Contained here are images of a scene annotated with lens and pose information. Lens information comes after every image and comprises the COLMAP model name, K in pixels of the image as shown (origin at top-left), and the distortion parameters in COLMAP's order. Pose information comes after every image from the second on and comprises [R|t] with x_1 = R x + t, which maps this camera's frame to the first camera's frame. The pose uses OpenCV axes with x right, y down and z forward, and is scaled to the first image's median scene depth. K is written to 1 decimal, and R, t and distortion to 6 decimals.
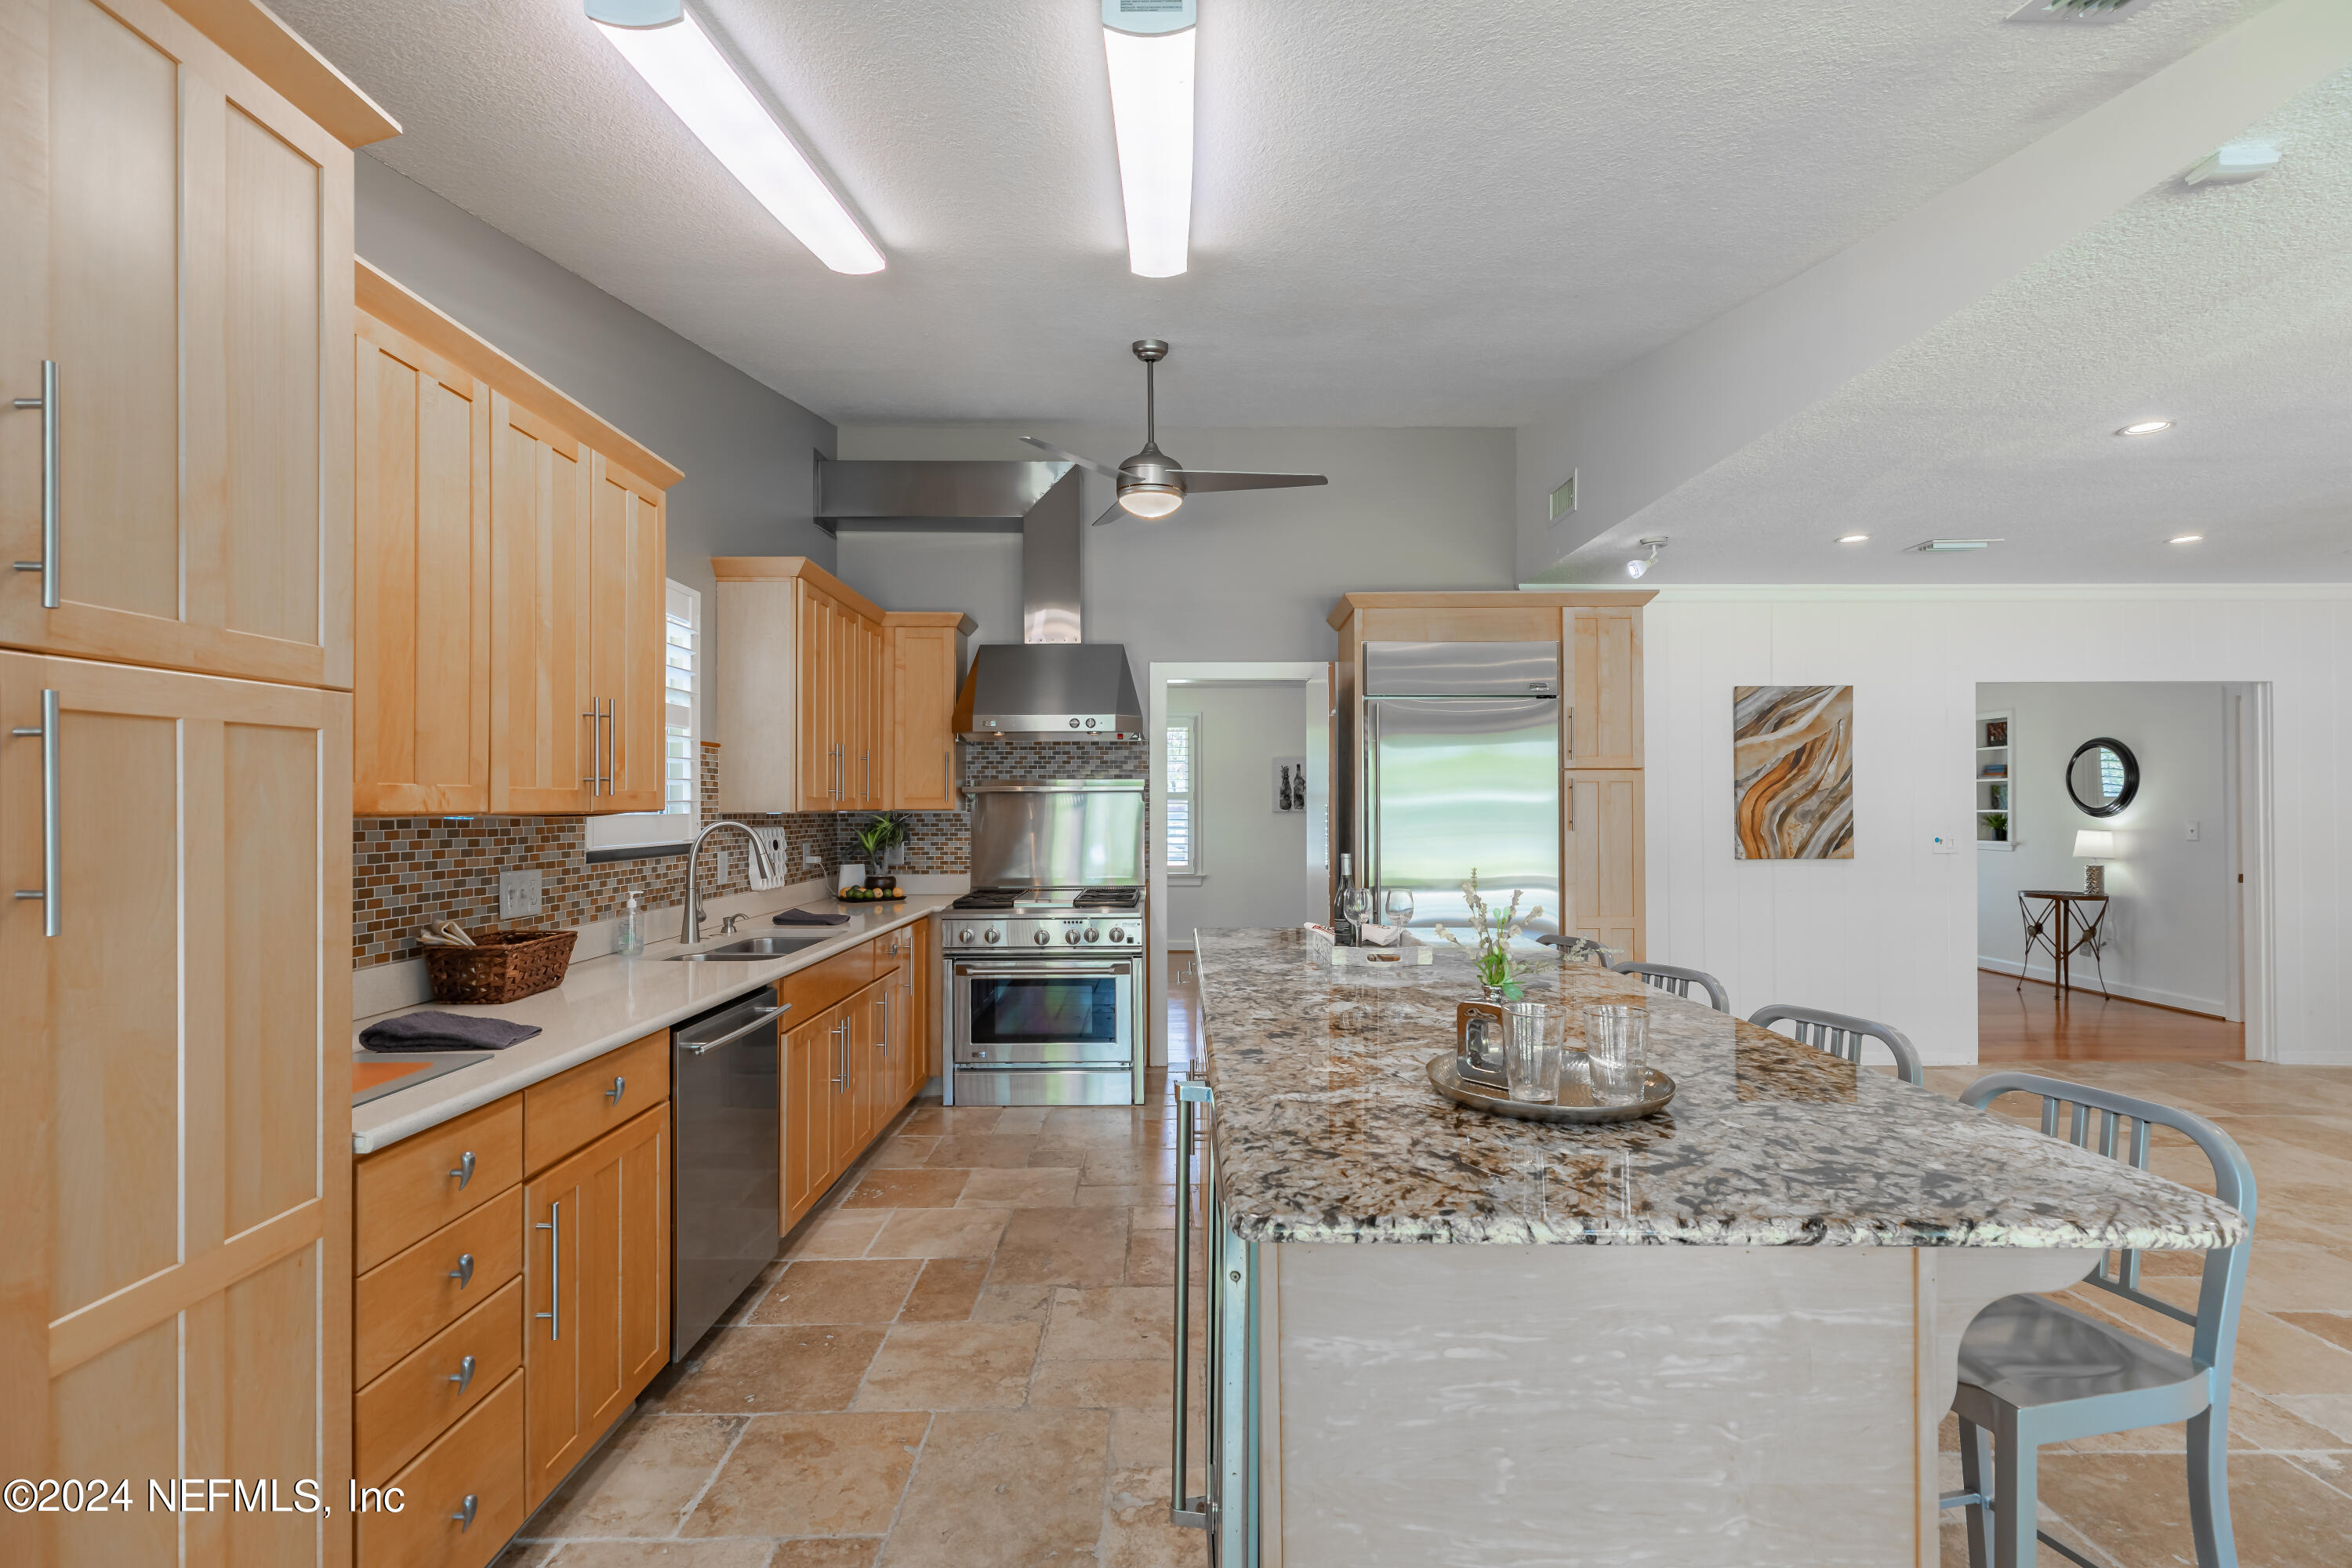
lens RADIAL K [[1065.6, 0, 1160.6], [0, 1065.6, 789.6], [0, 0, 1]] dist [0.002317, 0.000299]
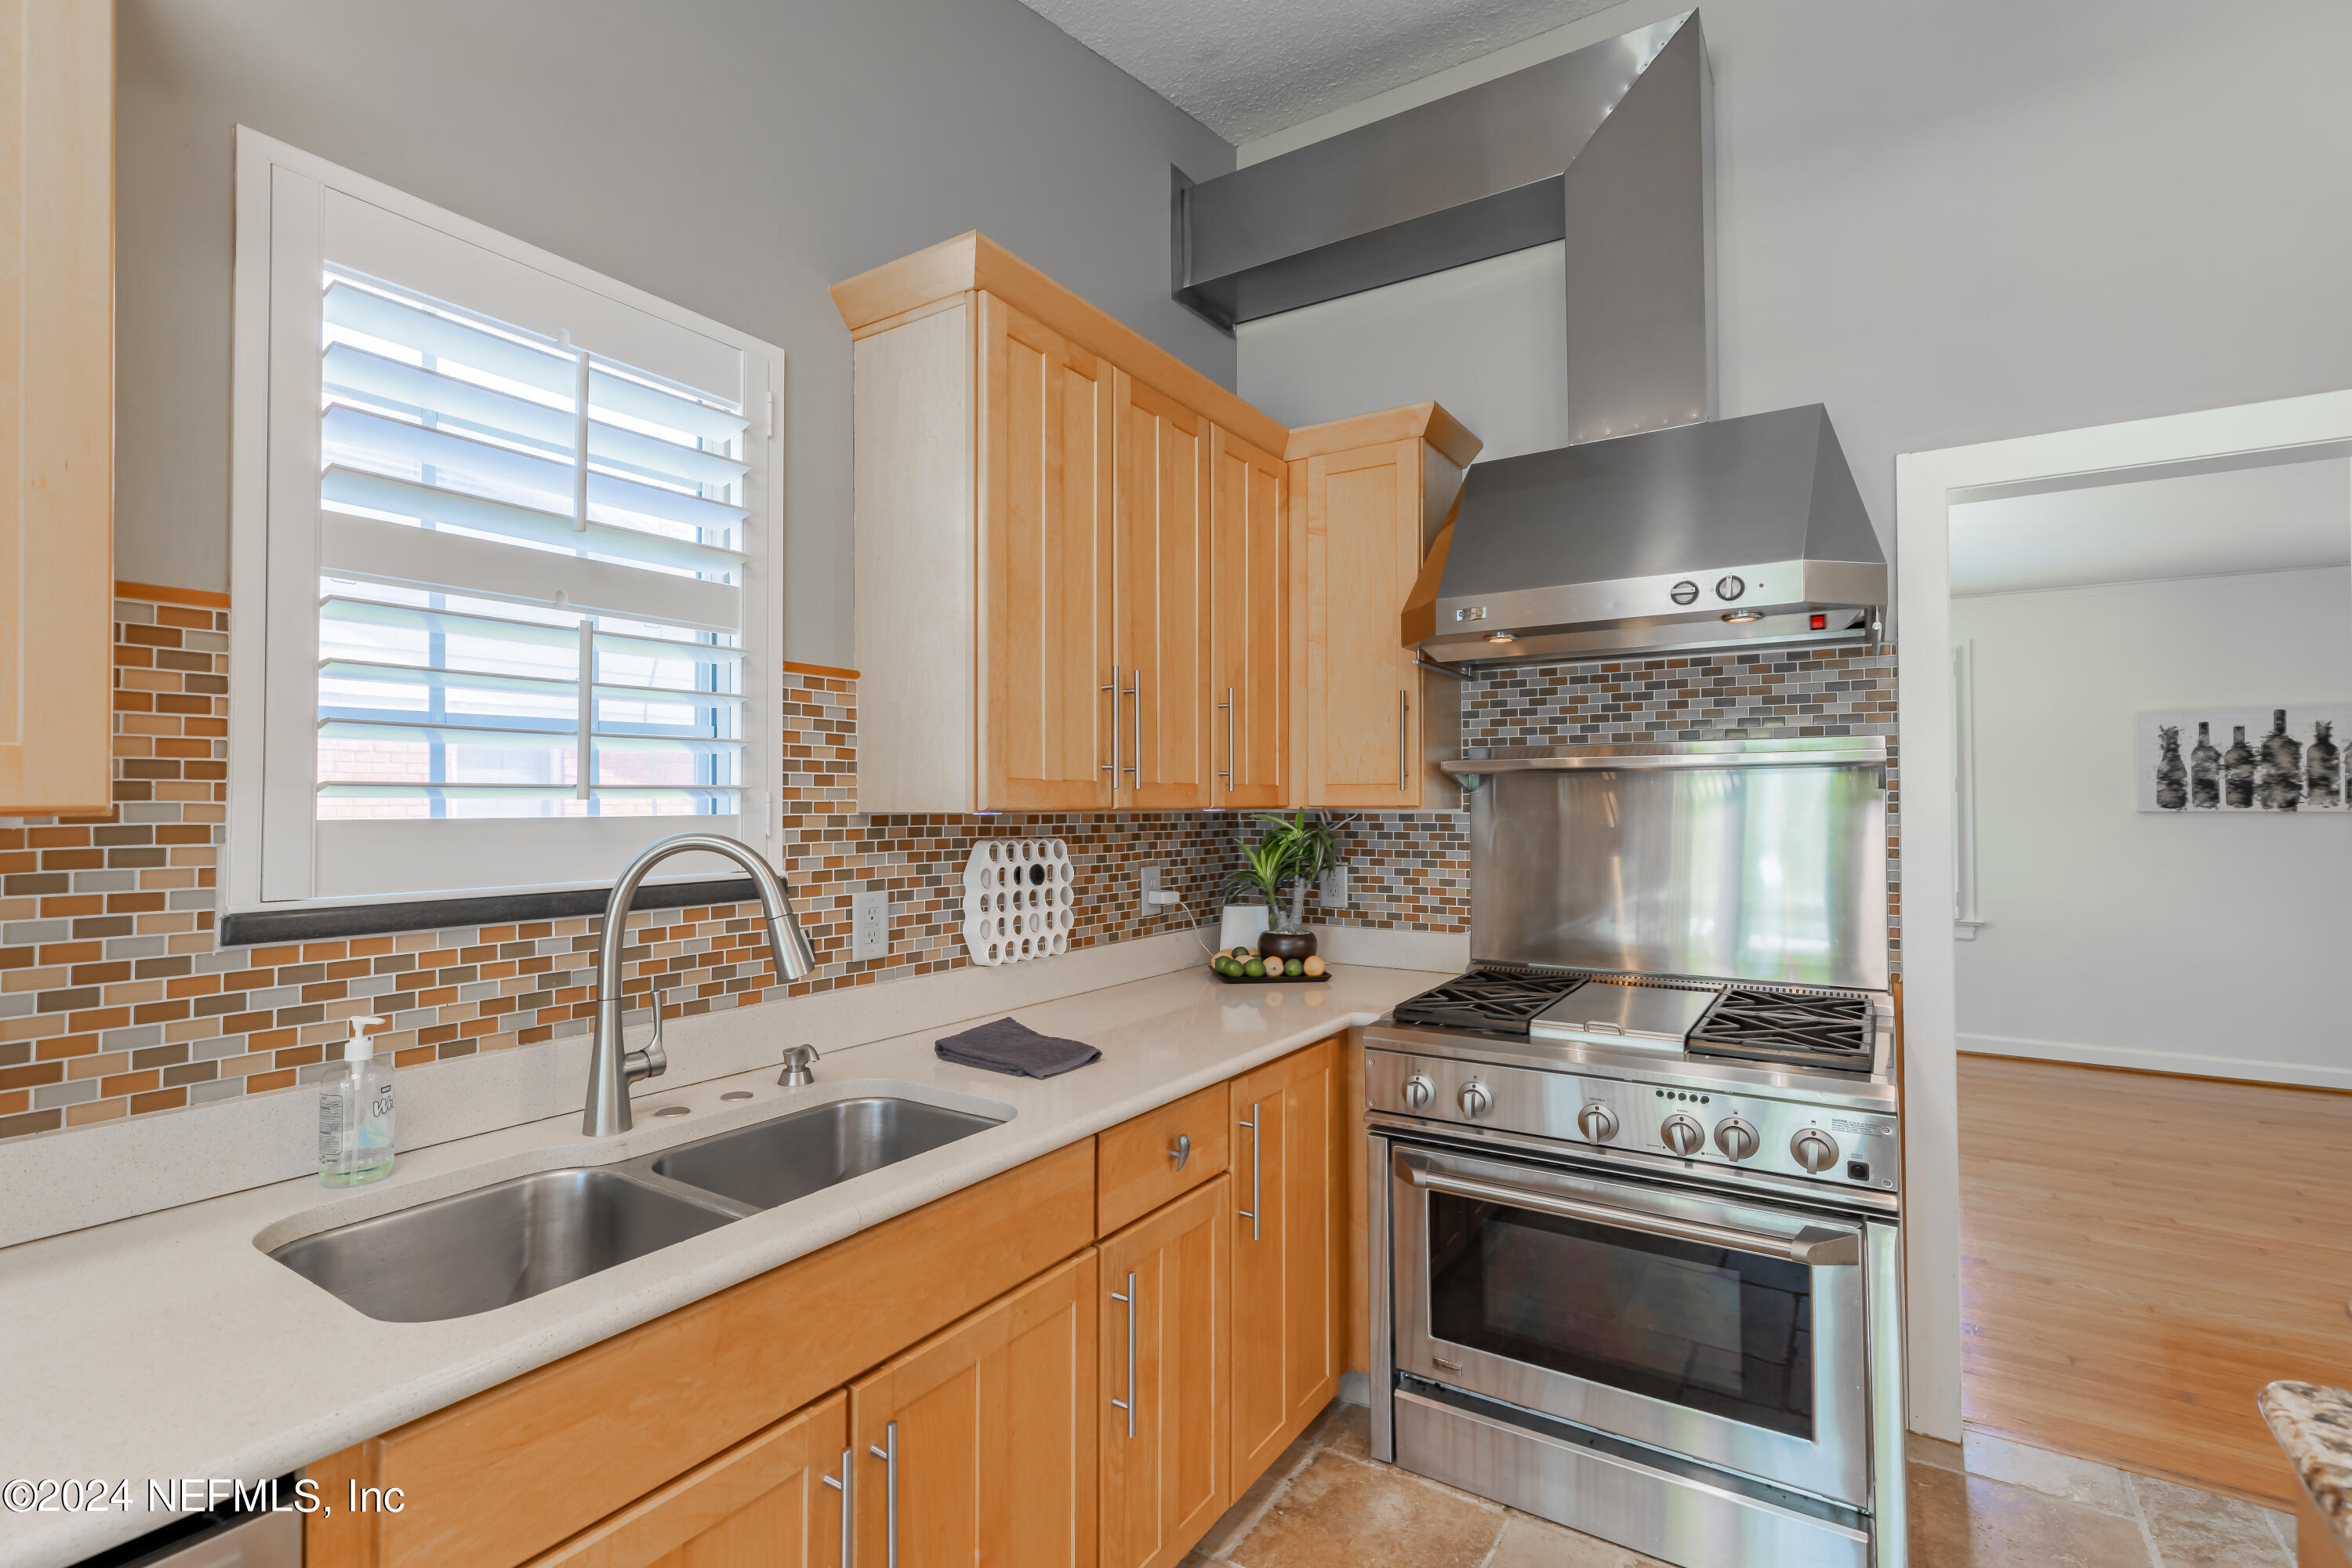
lens RADIAL K [[1109.0, 0, 1128.9], [0, 1109.0, 785.2], [0, 0, 1]] dist [0.000247, -0.000208]
pose [[0.834429, -0.007745, -0.551061, -0.023939], [0.007976, 0.999966, -0.001977, 0.008537], [0.551058, -0.002746, 0.834462, 0.495357]]
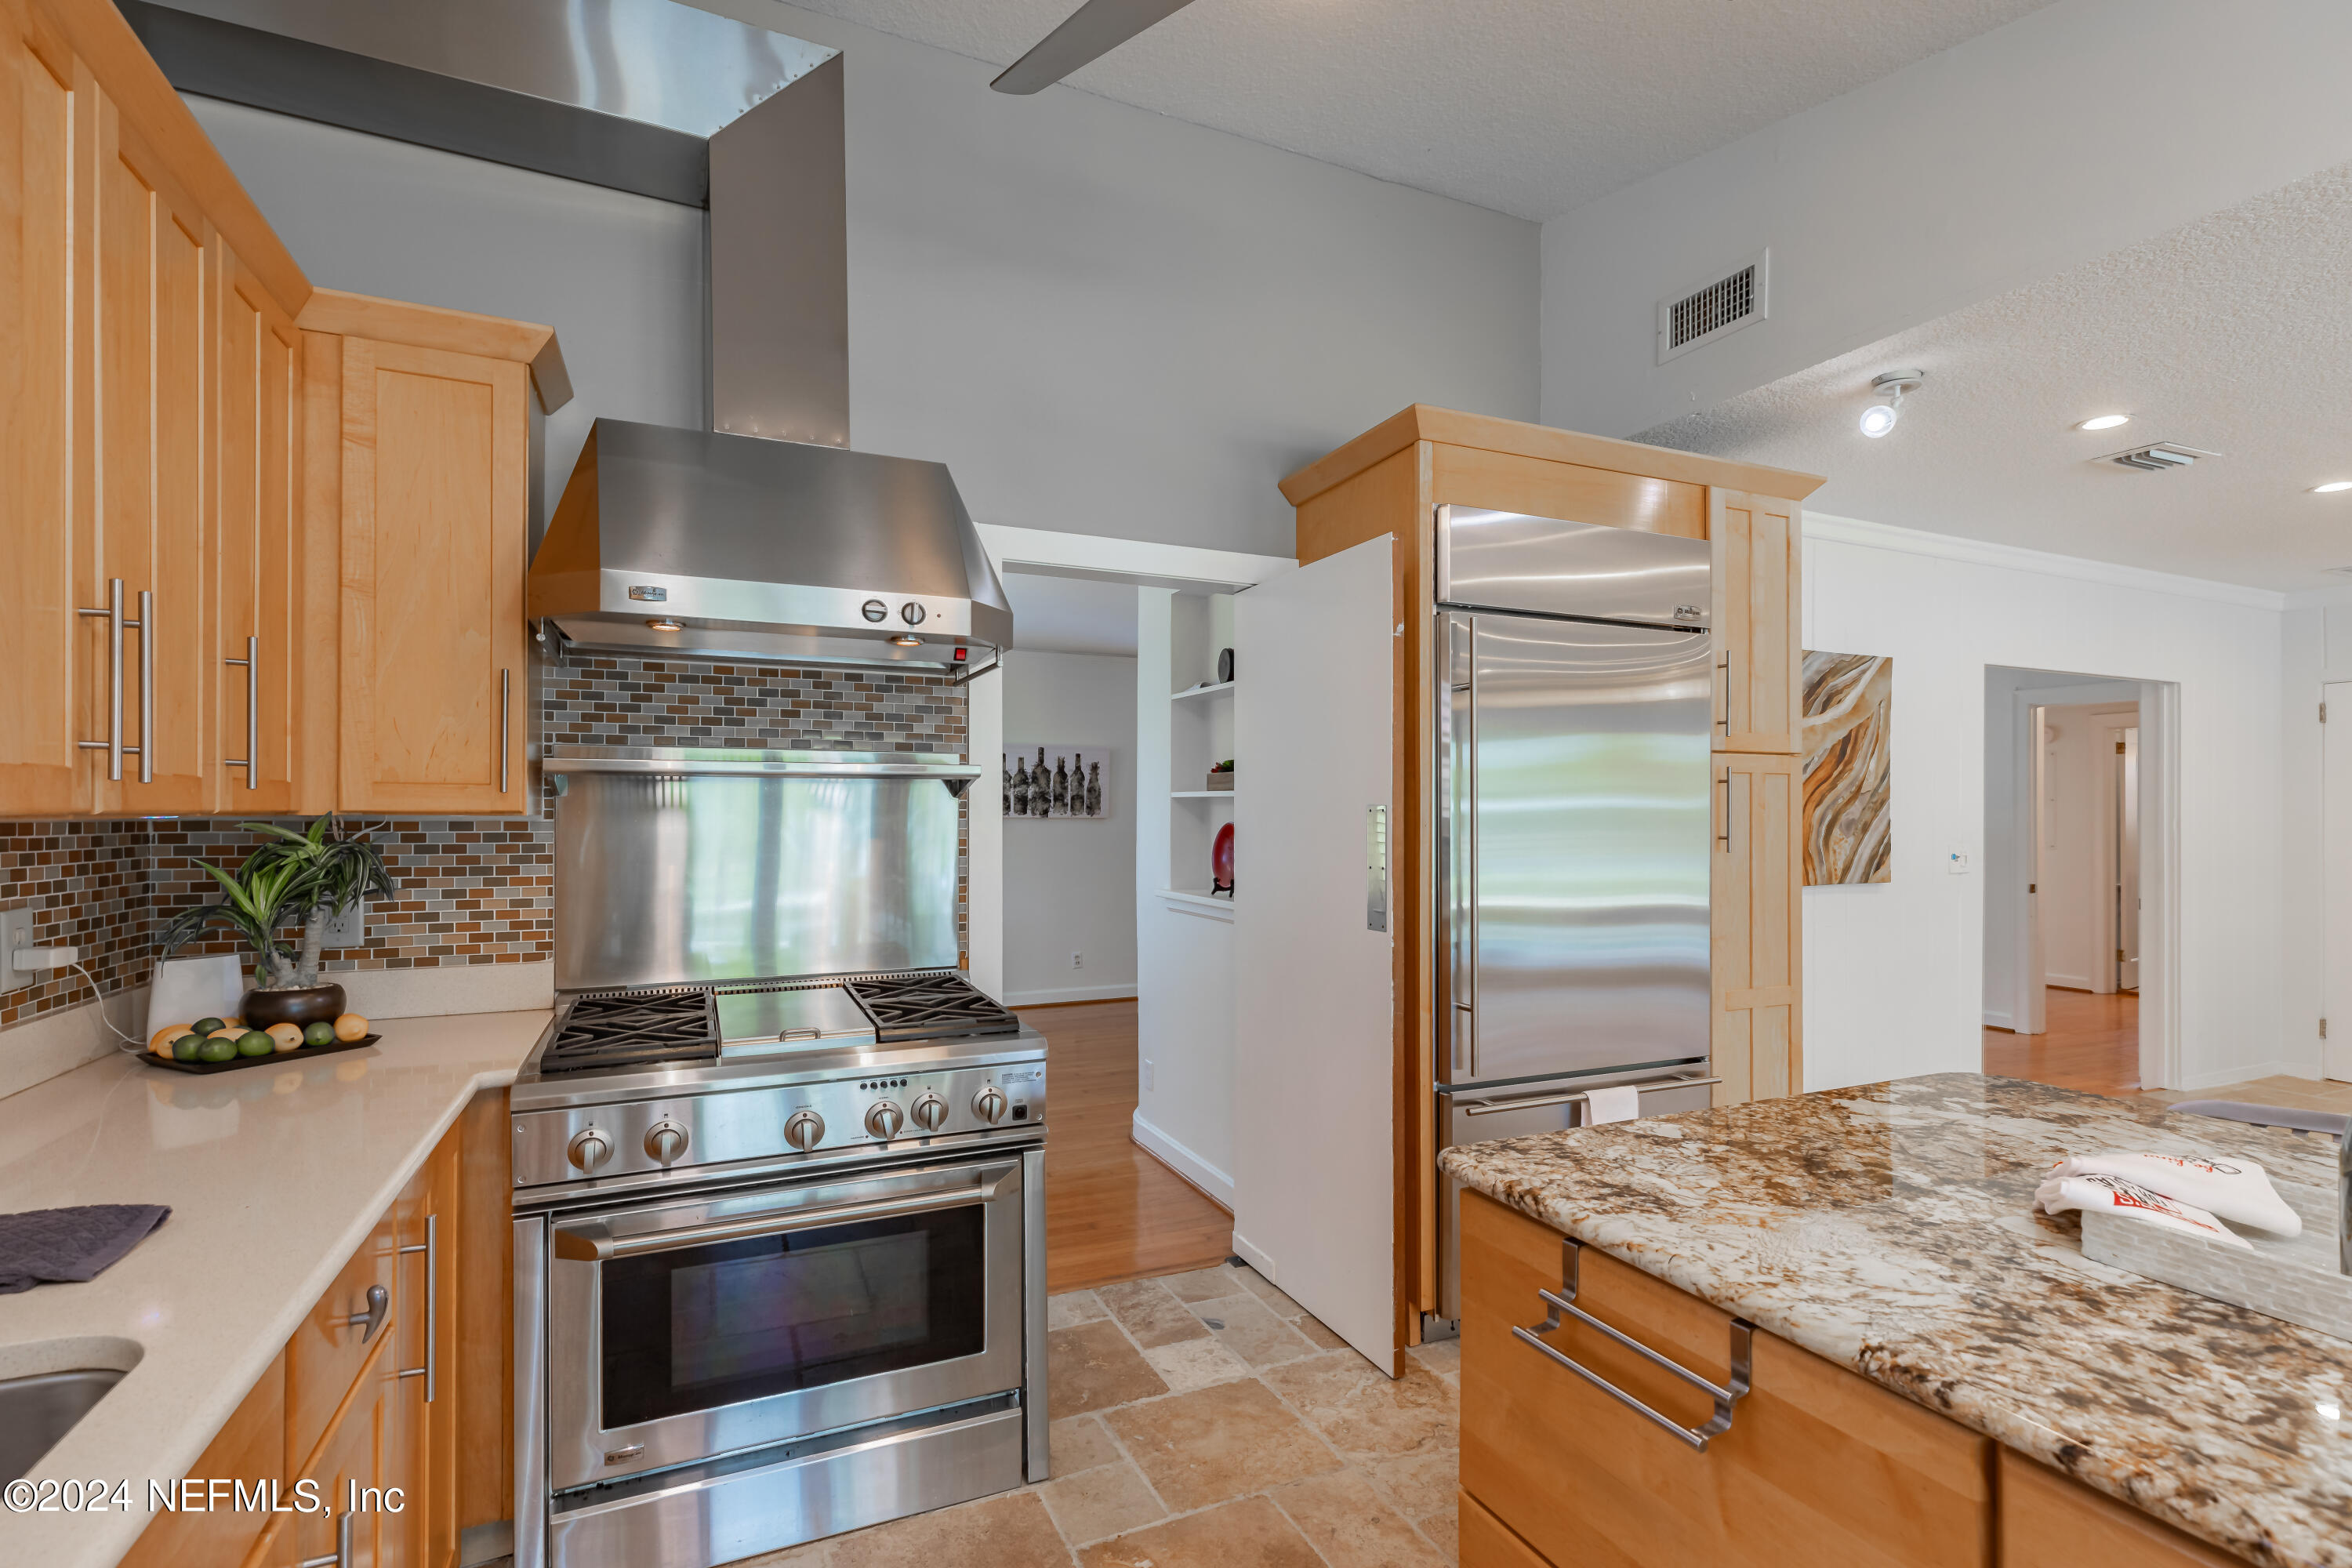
lens RADIAL K [[1110.0, 0, 1216.5], [0, 1110.0, 810.4], [0, 0, 1]] dist [0.003787, 0.000457]
pose [[0.899796, 0.005987, 0.436269, -0.140152], [-0.012213, 0.999860, 0.011468, 0.009651], [-0.436139, -0.015648, 0.899743, 0.499645]]
